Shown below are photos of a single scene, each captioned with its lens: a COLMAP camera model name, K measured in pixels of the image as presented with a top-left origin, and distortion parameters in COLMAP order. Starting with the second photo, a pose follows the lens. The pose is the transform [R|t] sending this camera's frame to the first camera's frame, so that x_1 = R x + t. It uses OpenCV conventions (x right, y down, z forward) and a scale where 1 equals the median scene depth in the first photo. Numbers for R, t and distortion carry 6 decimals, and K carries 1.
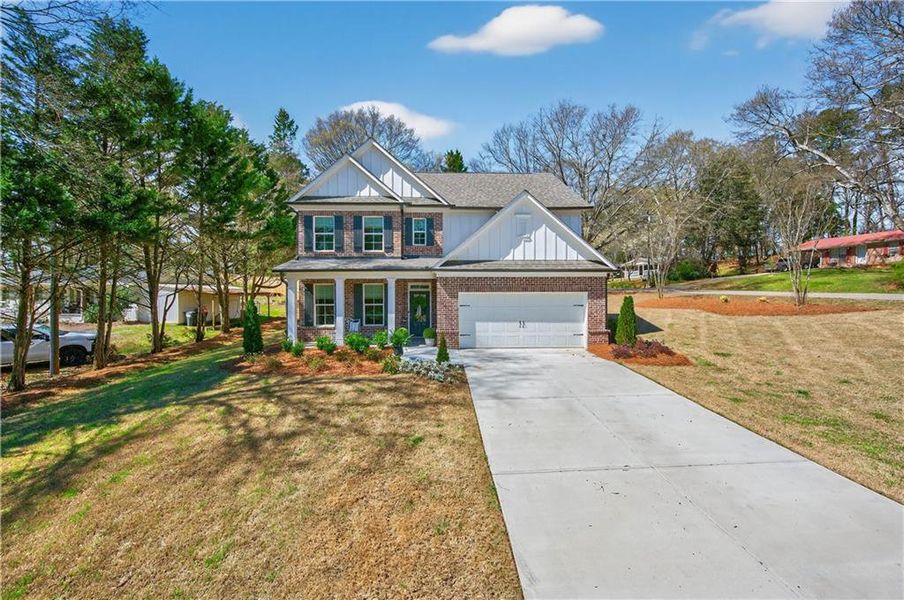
lens RADIAL K [[362.4, 0, 438.2], [0, 362.4, 300.5], [0, 0, 1]] dist [0.001068, 0.000044]
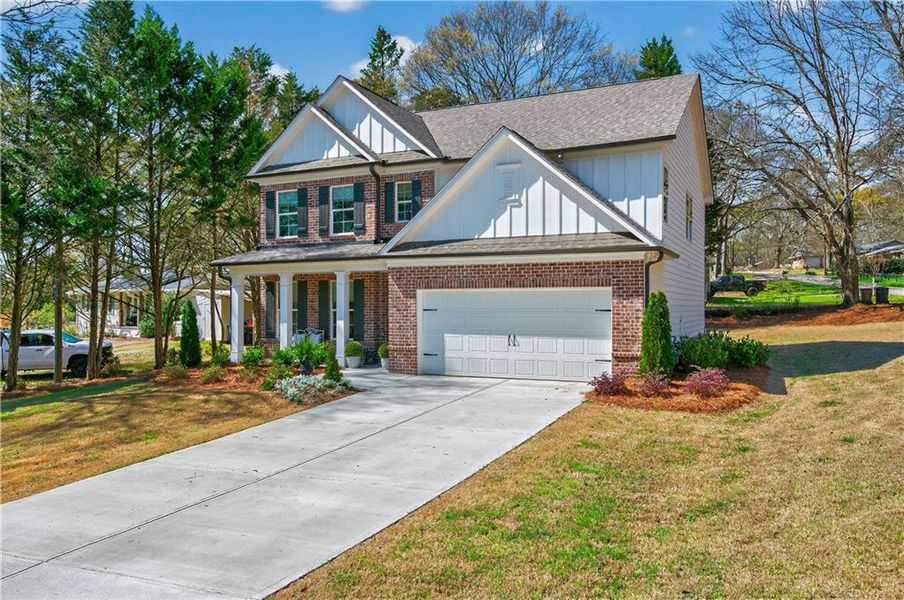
lens RADIAL K [[664.0, 0, 450.8], [0, 664.0, 297.5], [0, 0, 1]] dist [0.026765, 0.005390]
pose [[0.893030, -0.006573, -0.449949, 0.597358], [-0.009186, 0.999419, -0.032831, 0.028641], [0.449904, 0.033453, 0.892450, -0.059020]]
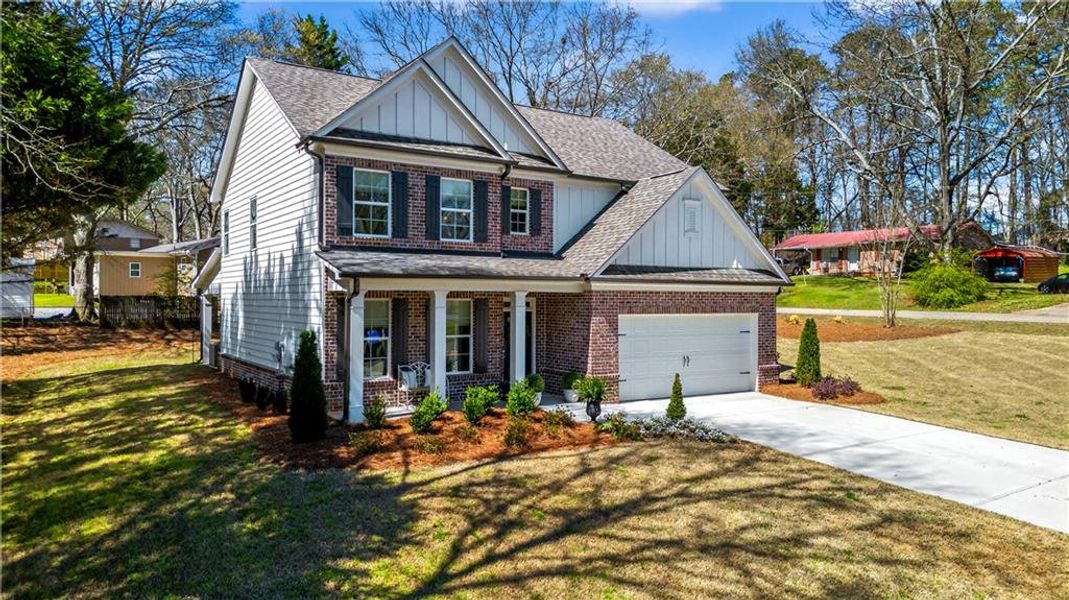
lens RADIAL K [[758.6, 0, 539.0], [0, 758.6, 303.0], [0, 0, 1]] dist [0.052476, 0.000702]
pose [[0.852707, 0.002153, 0.522385, -0.685536], [0.011425, 0.999675, -0.022769, -0.012536], [-0.522265, 0.025384, 0.852406, -0.062129]]
